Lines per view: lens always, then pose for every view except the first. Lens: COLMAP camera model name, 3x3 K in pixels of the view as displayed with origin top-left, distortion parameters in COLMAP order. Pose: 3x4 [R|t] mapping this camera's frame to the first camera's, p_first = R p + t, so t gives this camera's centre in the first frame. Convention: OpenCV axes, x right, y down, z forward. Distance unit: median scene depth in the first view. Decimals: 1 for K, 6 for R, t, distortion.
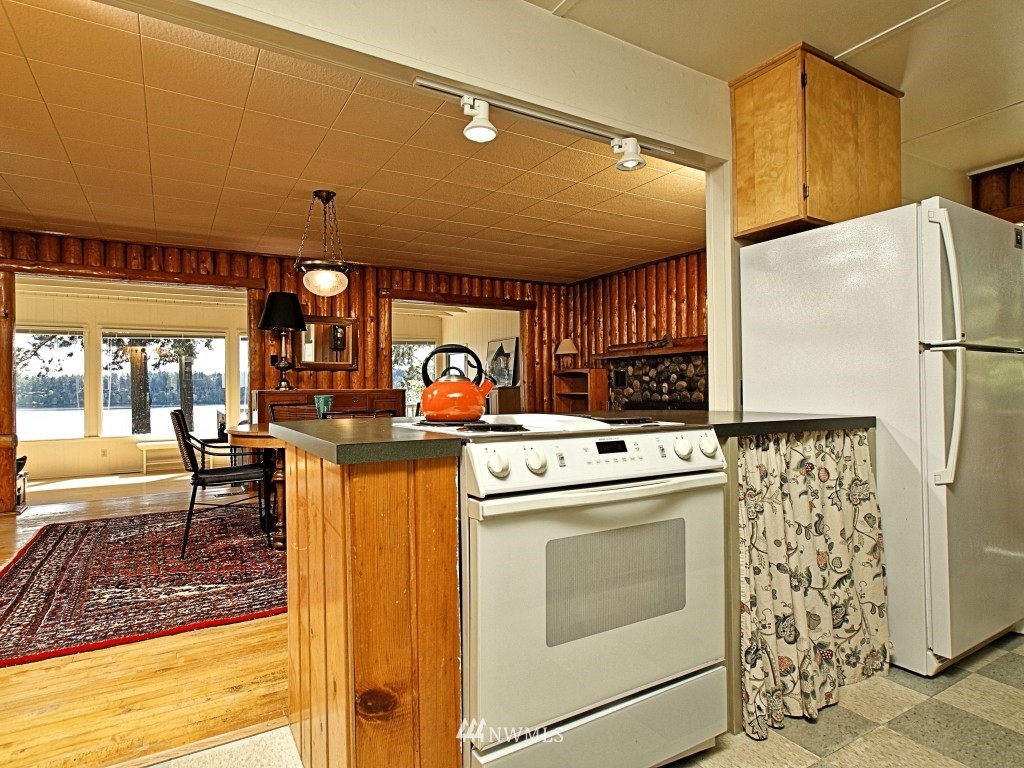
lens RADIAL K [[557.5, 0, 512.0], [0, 557.5, 384.0], [0, 0, 1]] dist [0.000546, -0.000038]
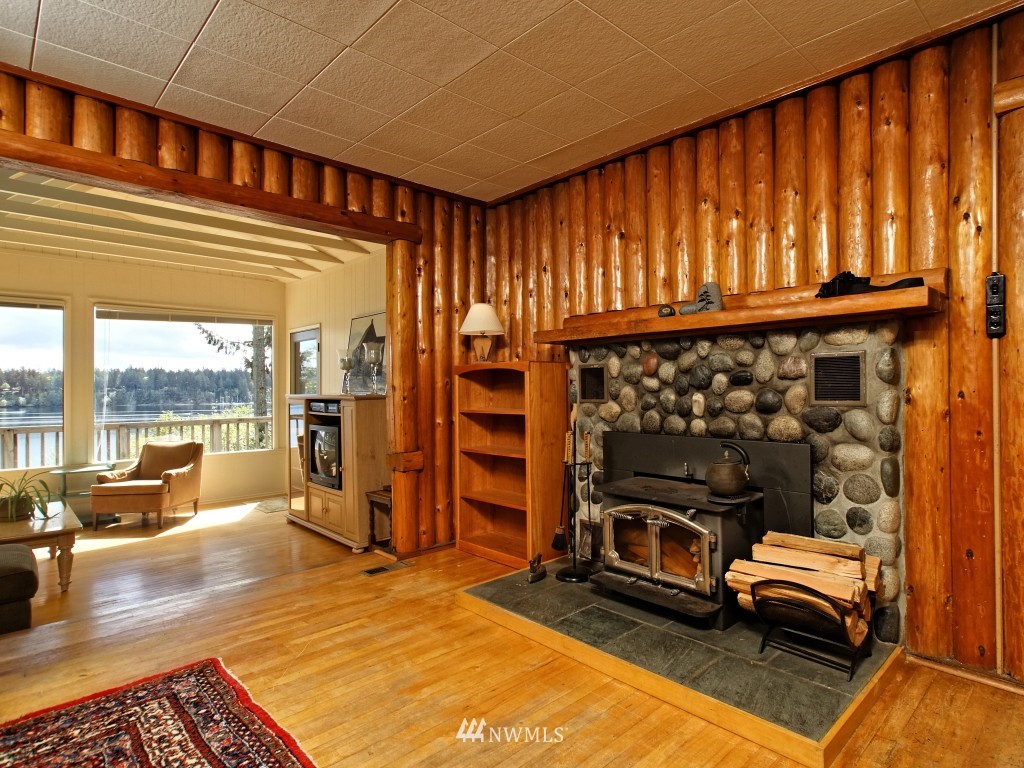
lens RADIAL K [[557.5, 0, 512.0], [0, 557.5, 384.0], [0, 0, 1]] dist [0.000546, -0.000038]
pose [[0.989950, -0.000163, 0.141417, 0.055845], [-0.000095, 0.999998, 0.001814, -0.008894], [-0.141417, -0.001809, 0.989949, 0.510683]]
